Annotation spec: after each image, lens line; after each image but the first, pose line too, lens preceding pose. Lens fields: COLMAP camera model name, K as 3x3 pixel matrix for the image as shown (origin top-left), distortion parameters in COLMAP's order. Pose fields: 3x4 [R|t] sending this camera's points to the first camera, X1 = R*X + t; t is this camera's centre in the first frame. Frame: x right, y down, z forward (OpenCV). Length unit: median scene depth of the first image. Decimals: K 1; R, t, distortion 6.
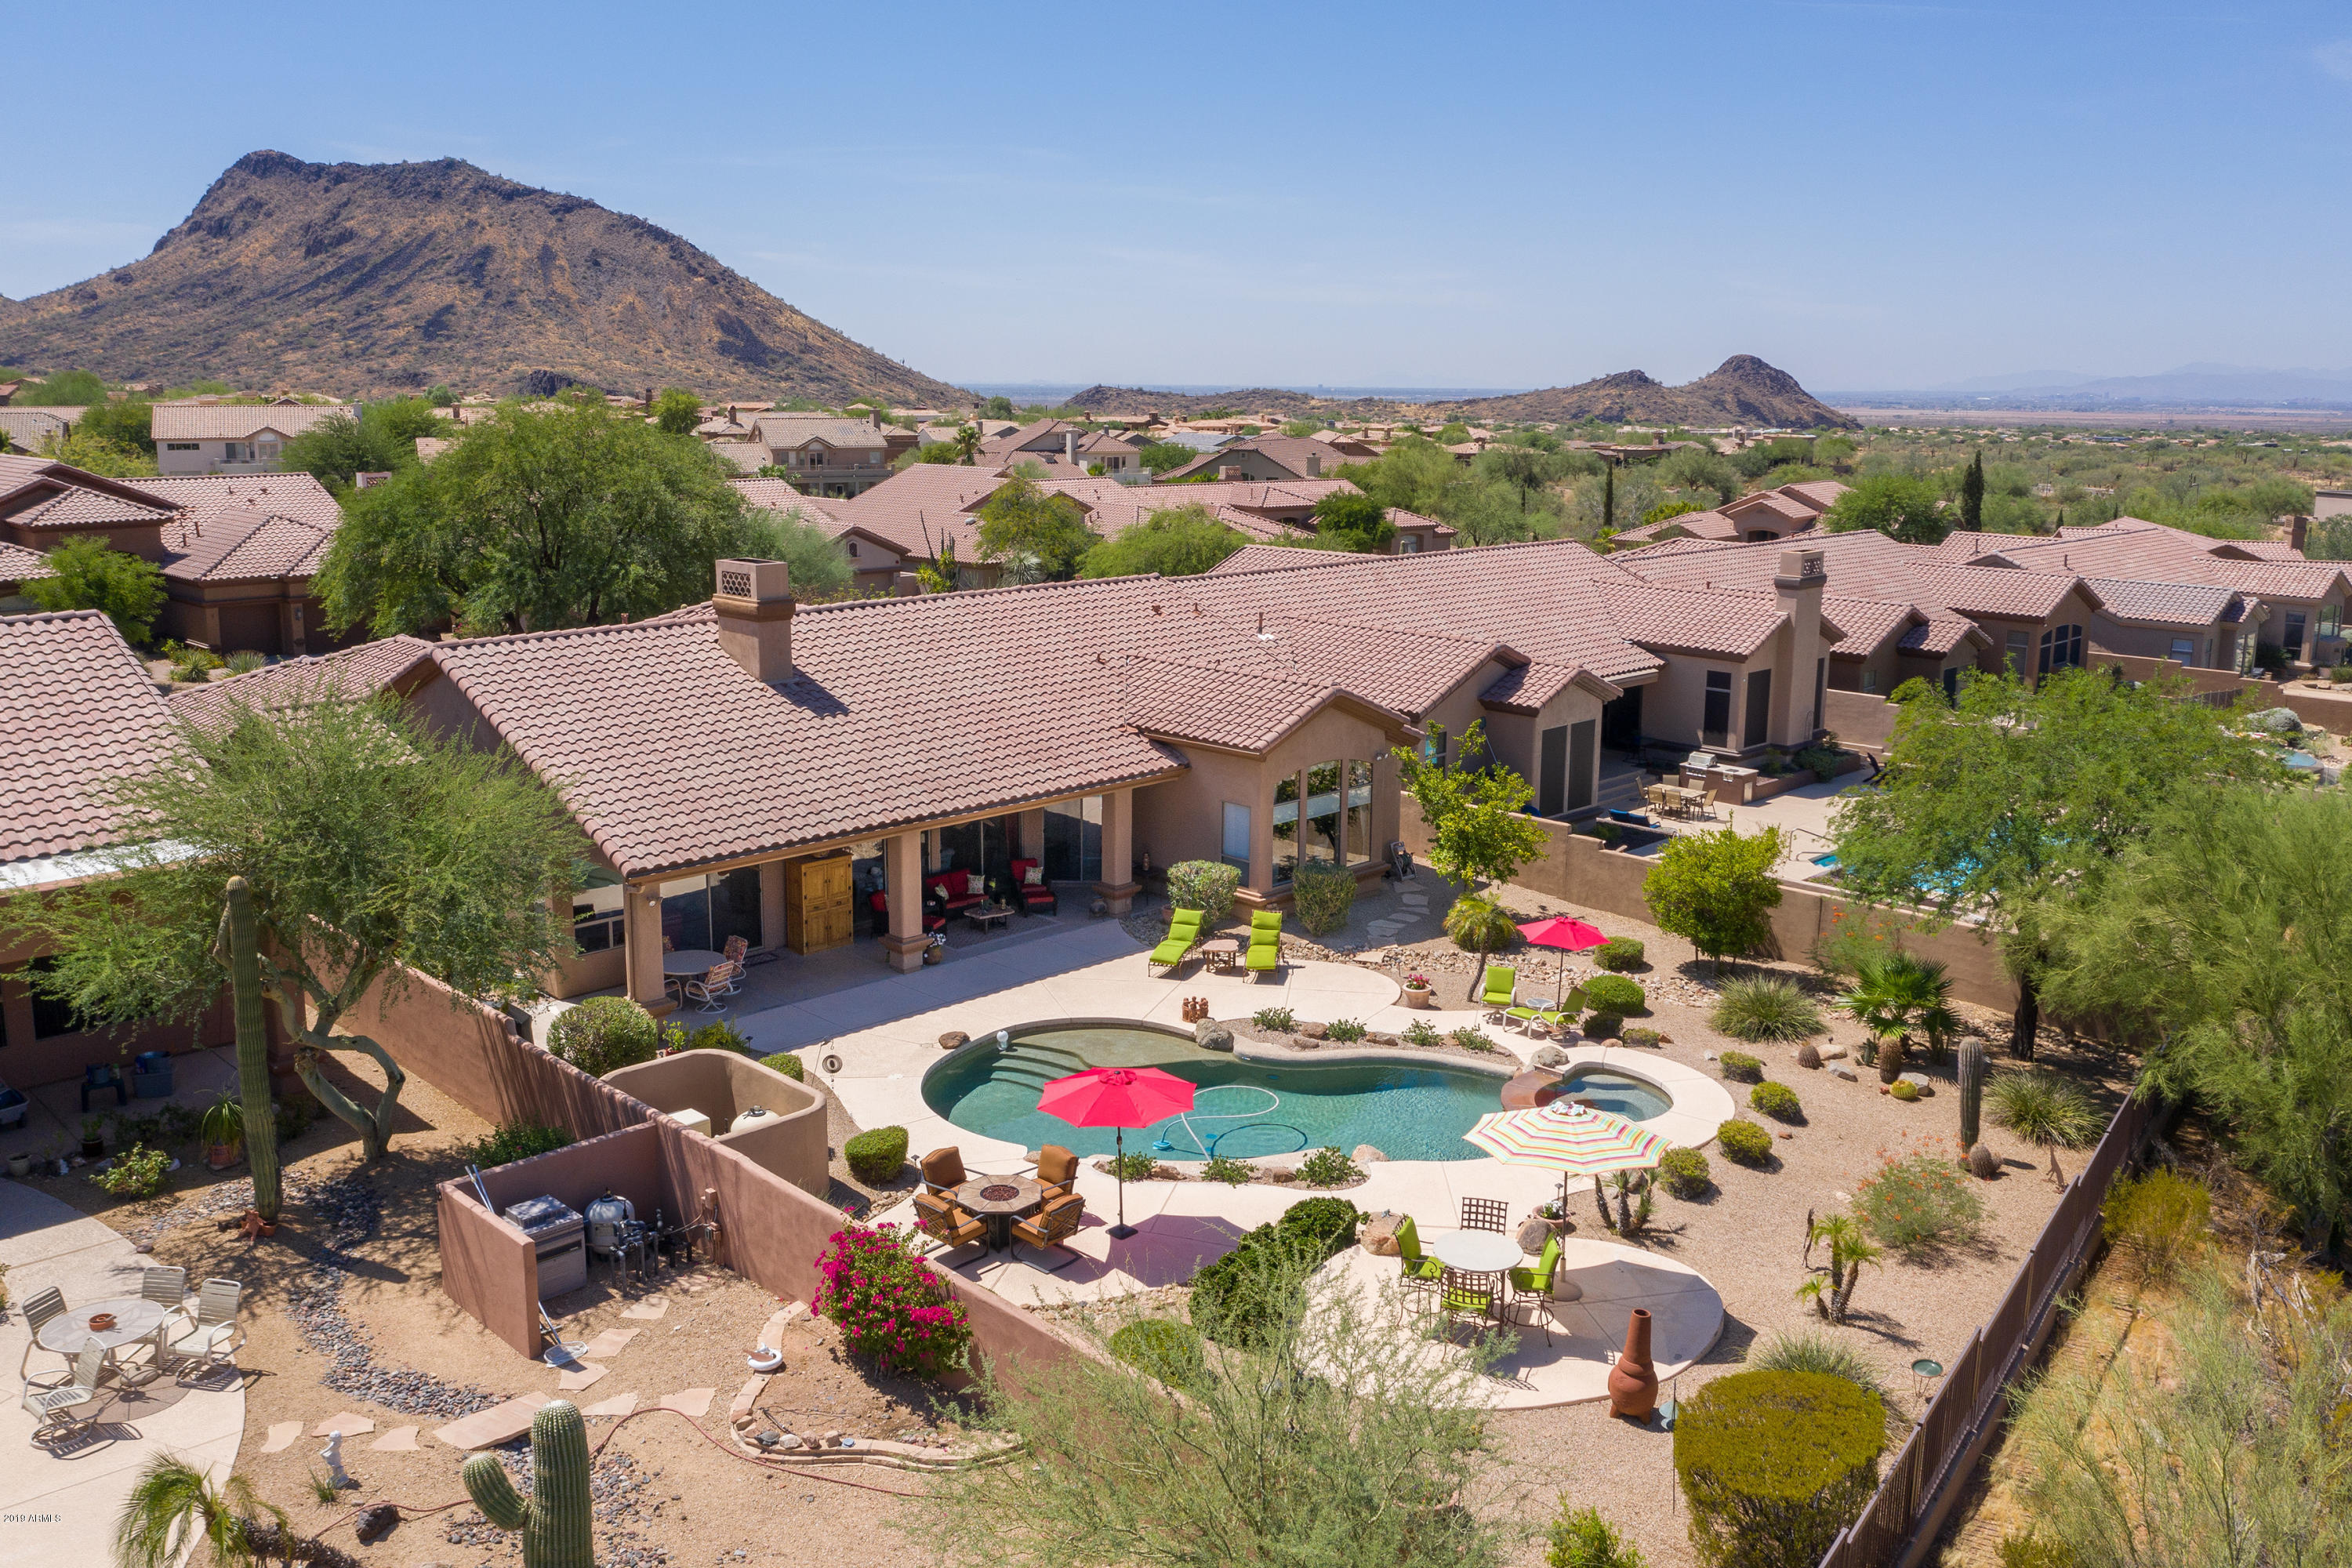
lens RADIAL K [[1909.5, 0, 1171.4], [0, 1909.5, 739.6], [0, 0, 1]] dist [-0.027239, 0.017291]
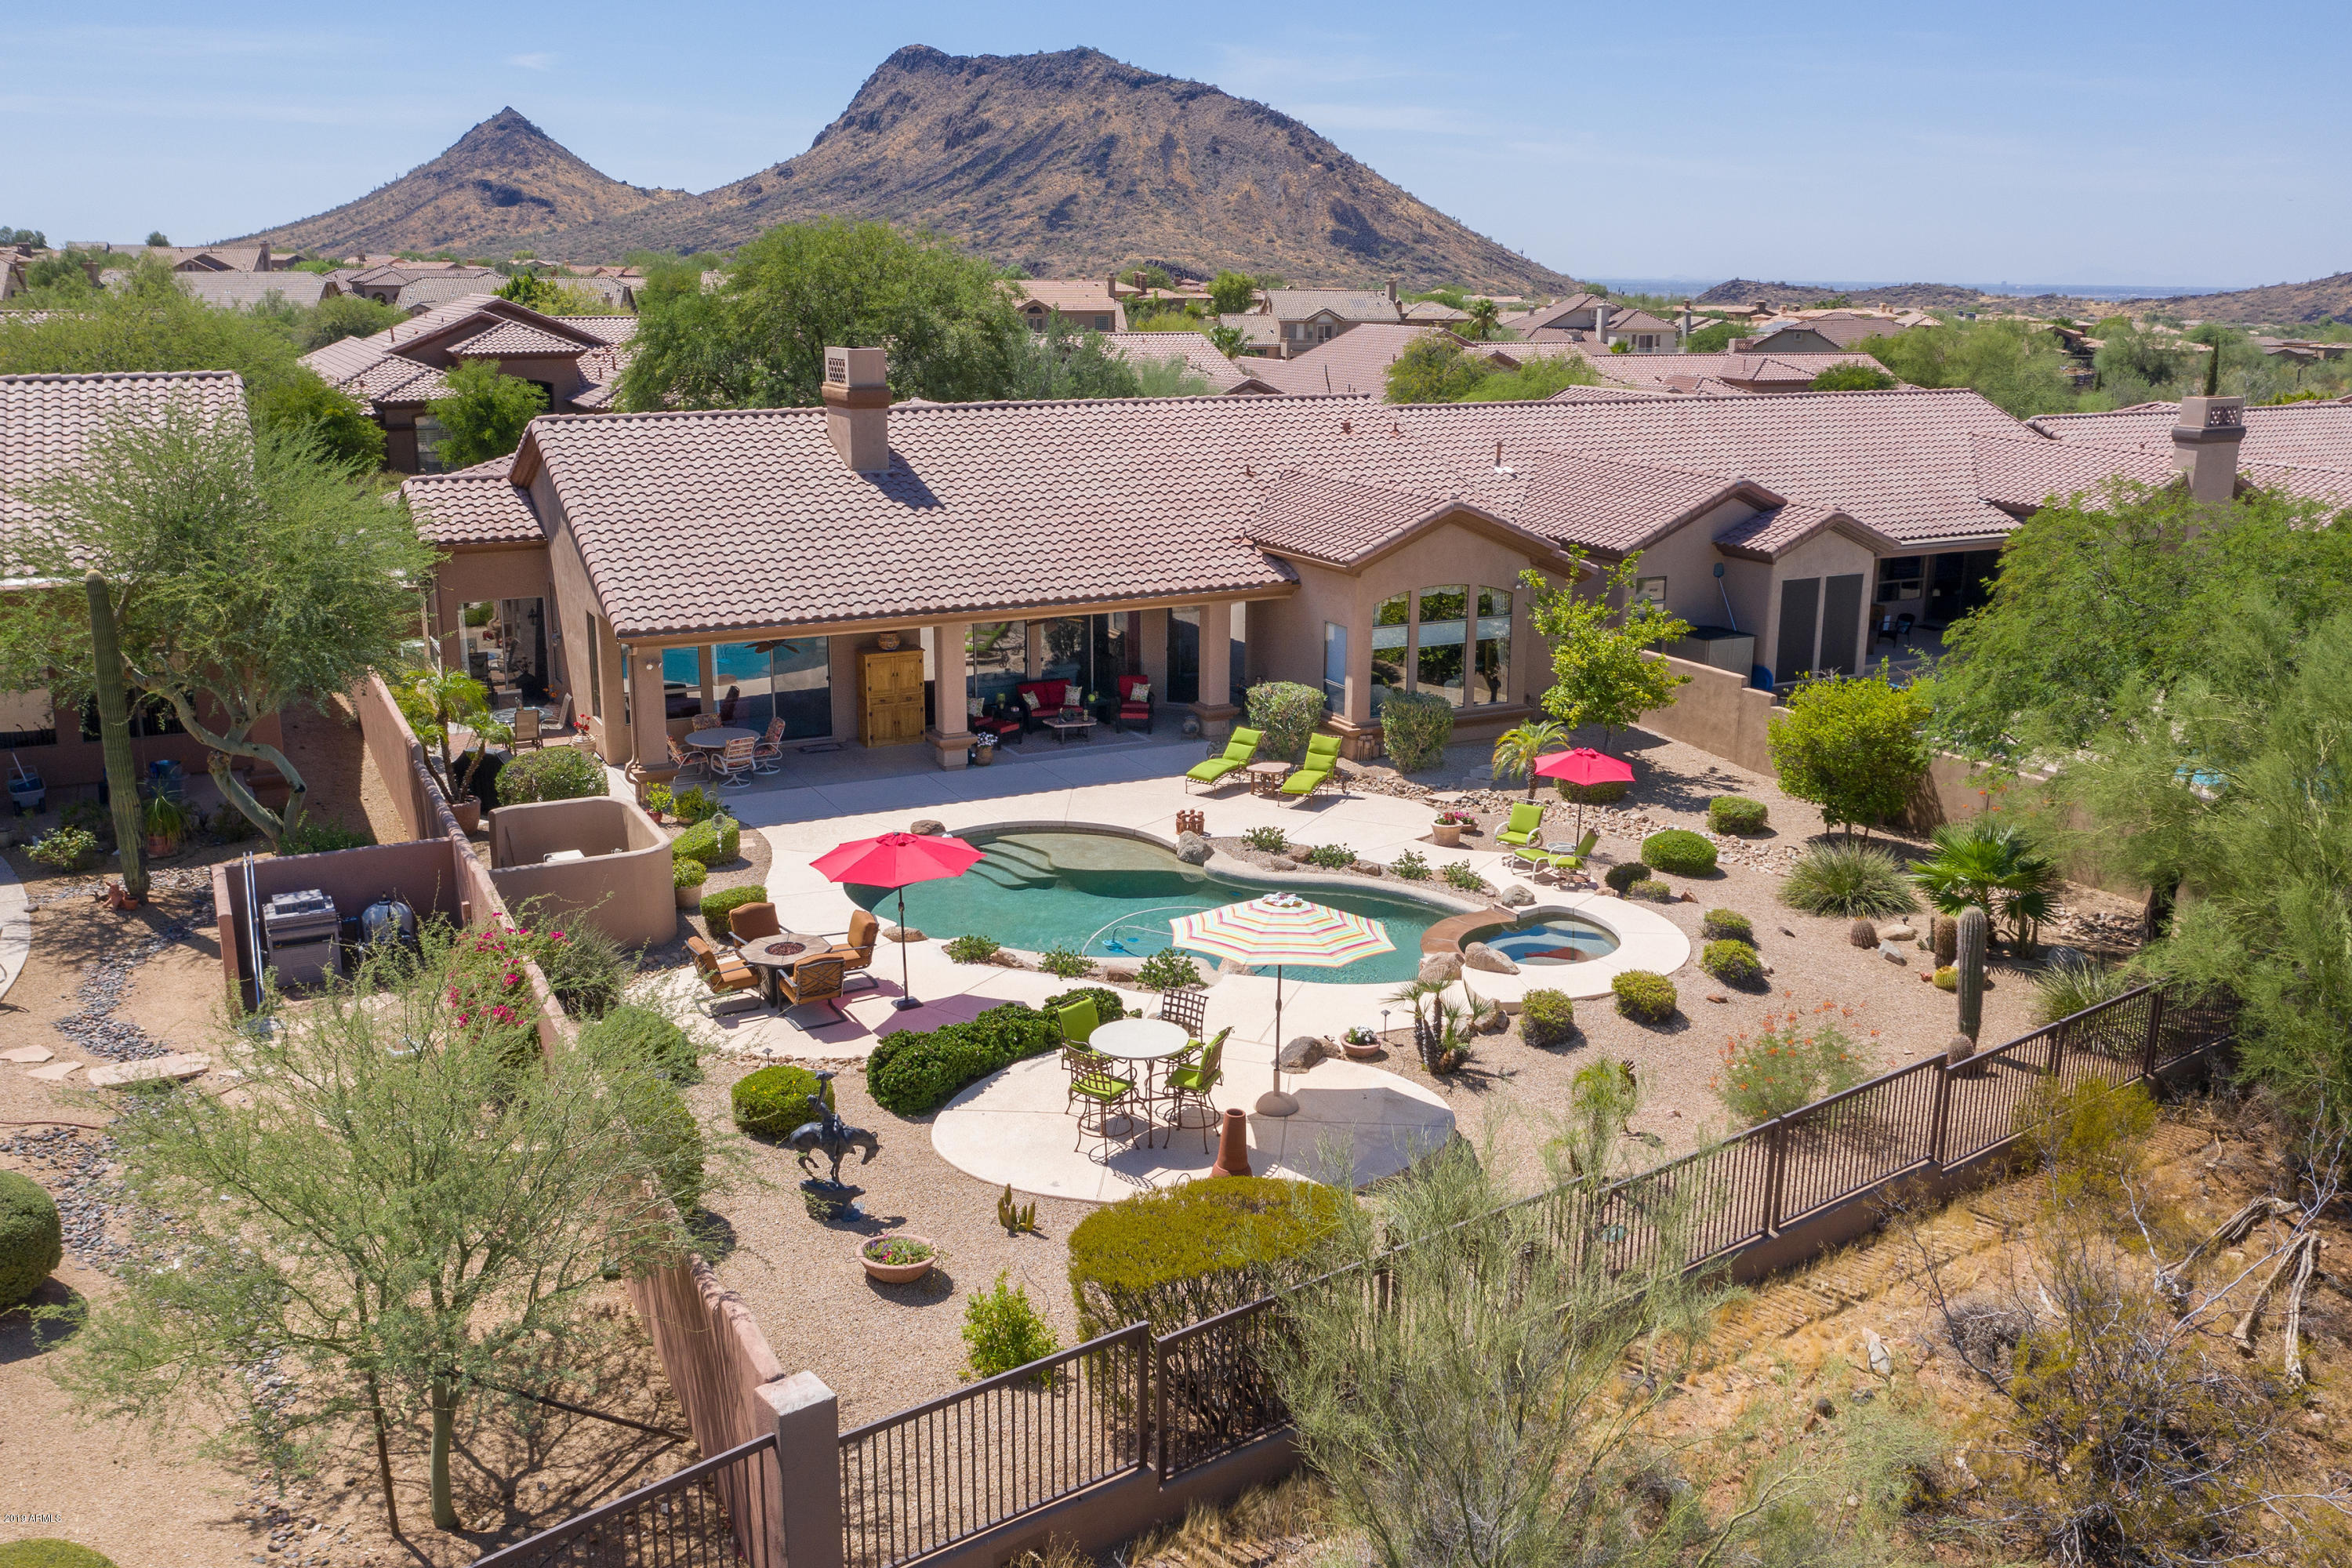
lens RADIAL K [[1978.9, 0, 1186.6], [0, 1978.9, 772.5], [0, 0, 1]] dist [-0.016719, -0.002931]
pose [[0.953331, 0.073814, -0.292764, 0.191453], [-0.056020, 0.996062, 0.068716, 0.033320], [0.296684, -0.049108, 0.953712, 0.052103]]
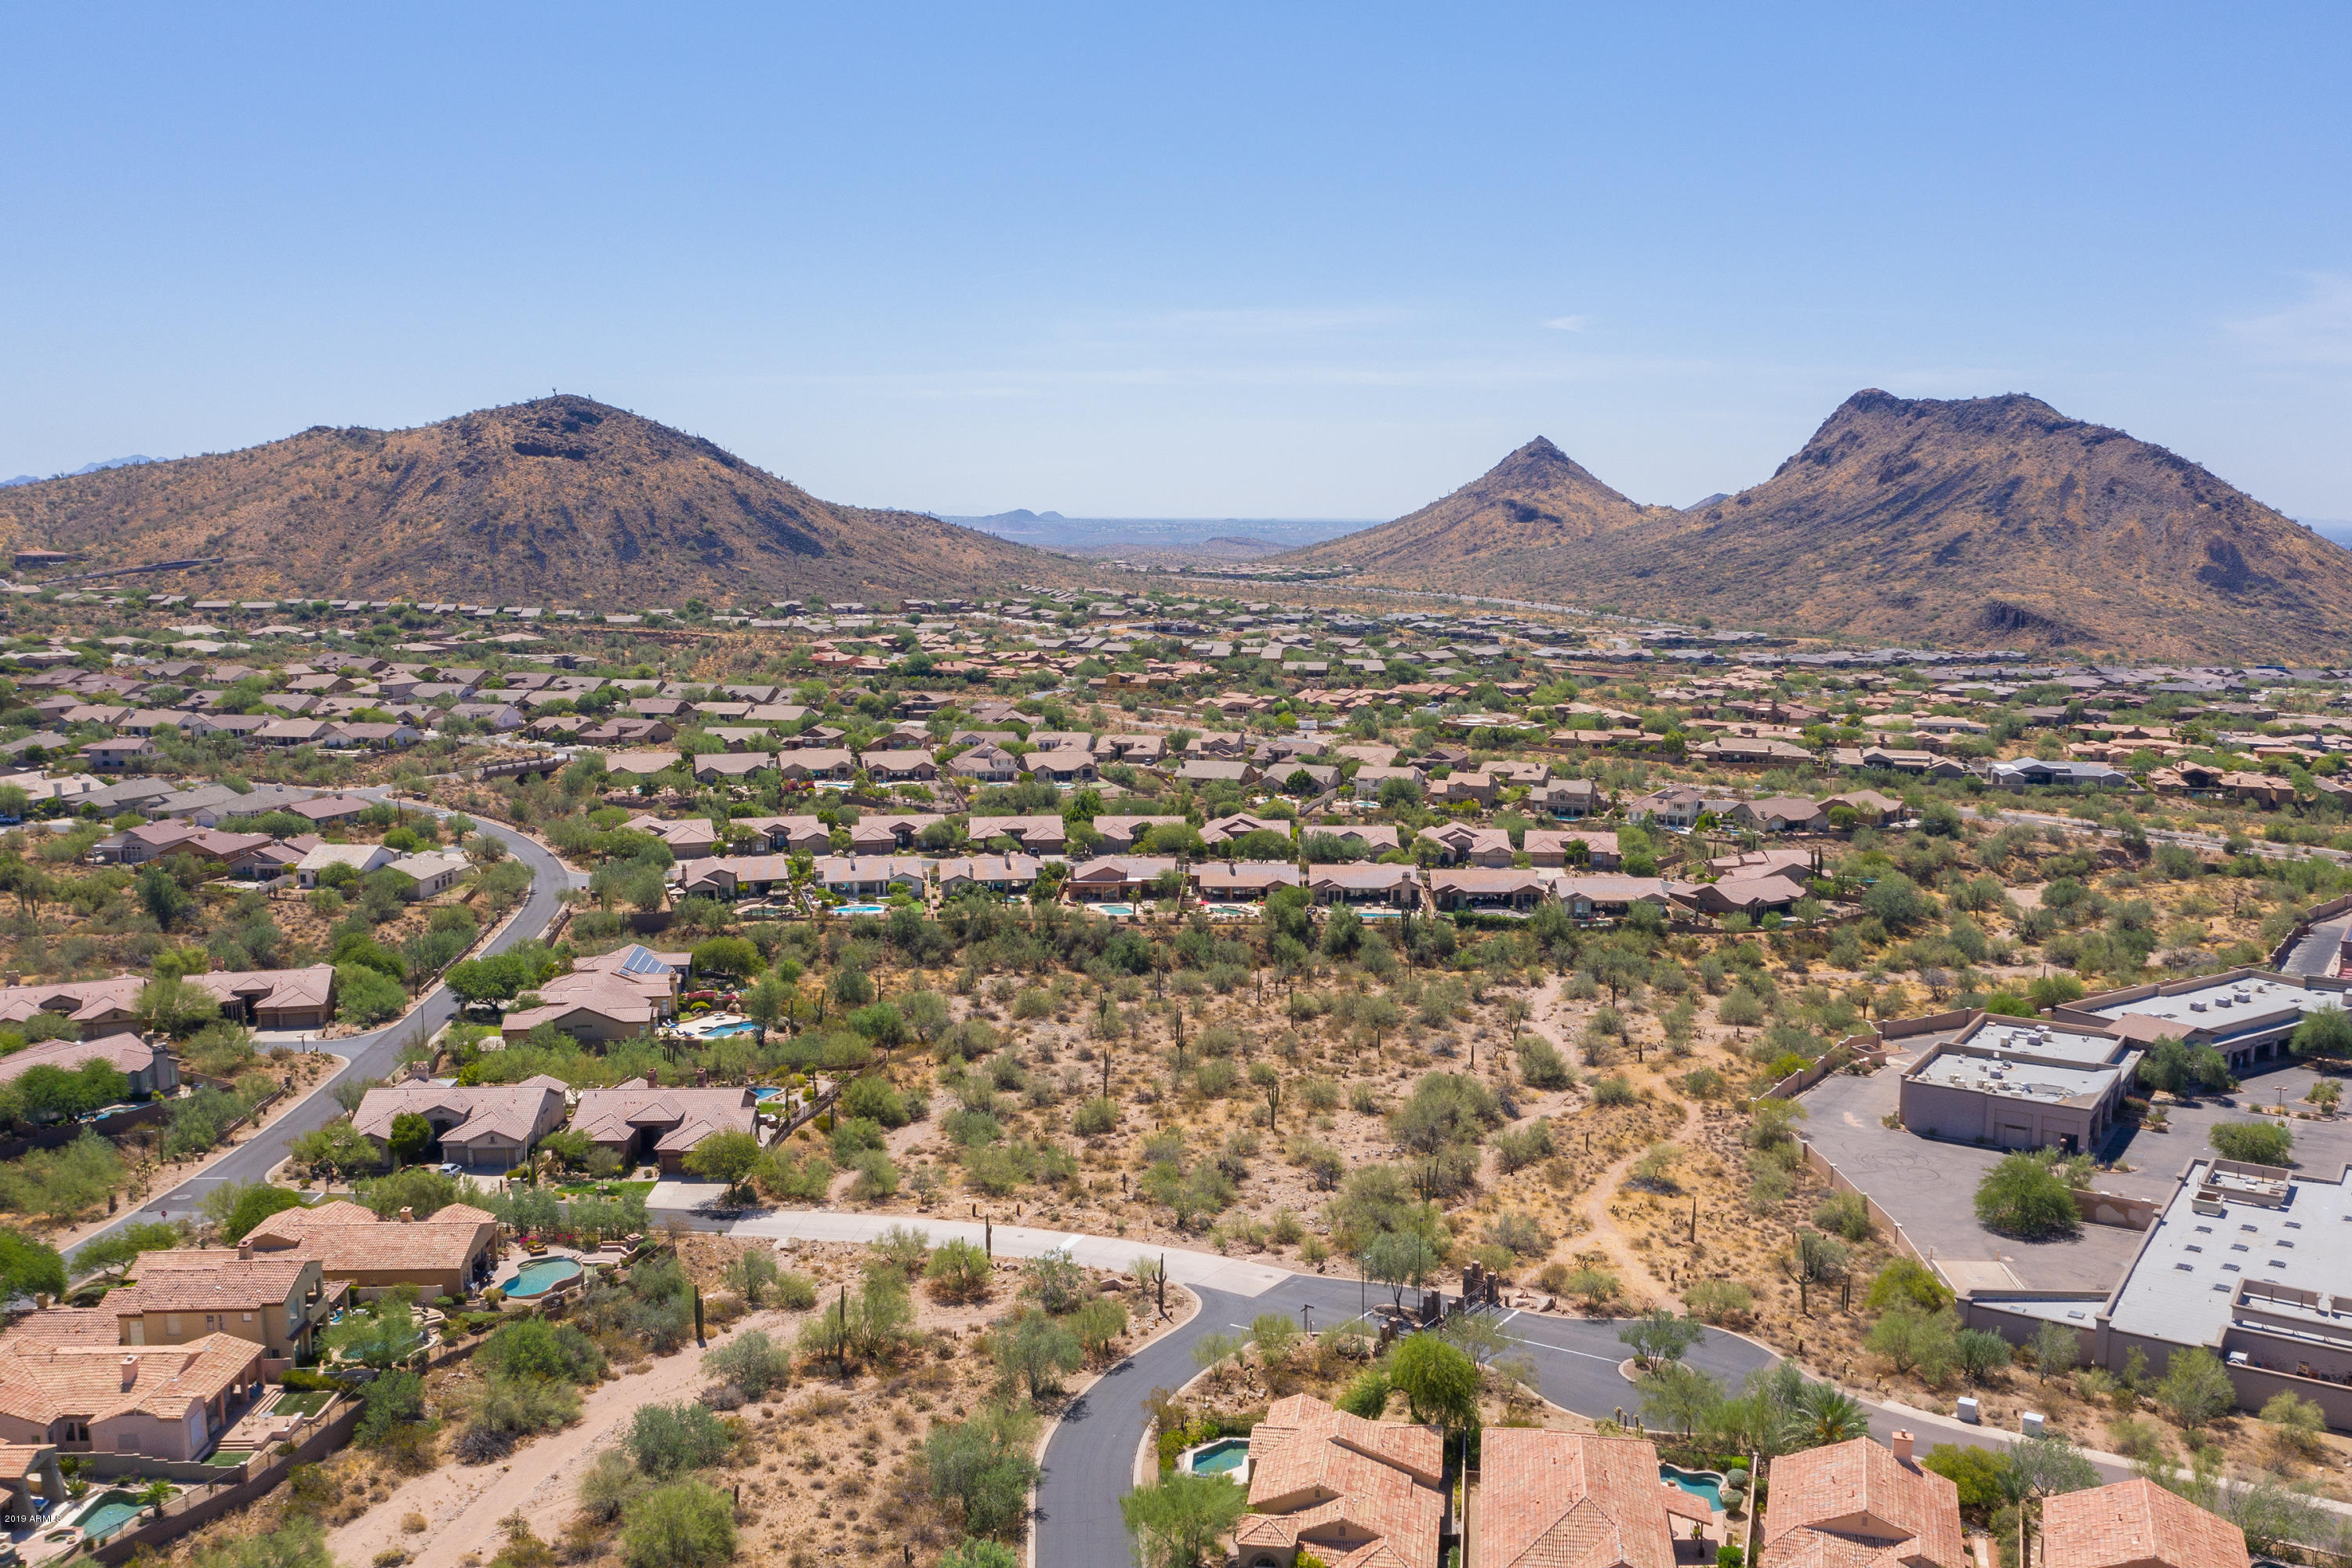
lens RADIAL K [[1978.9, 0, 1186.6], [0, 1978.9, 772.5], [0, 0, 1]] dist [-0.016719, -0.002931]
pose [[0.680091, 0.085686, -0.728103, 4.861418], [-0.130537, 0.991429, -0.005254, -0.291893], [0.721413, 0.098618, 0.685447, -4.324608]]
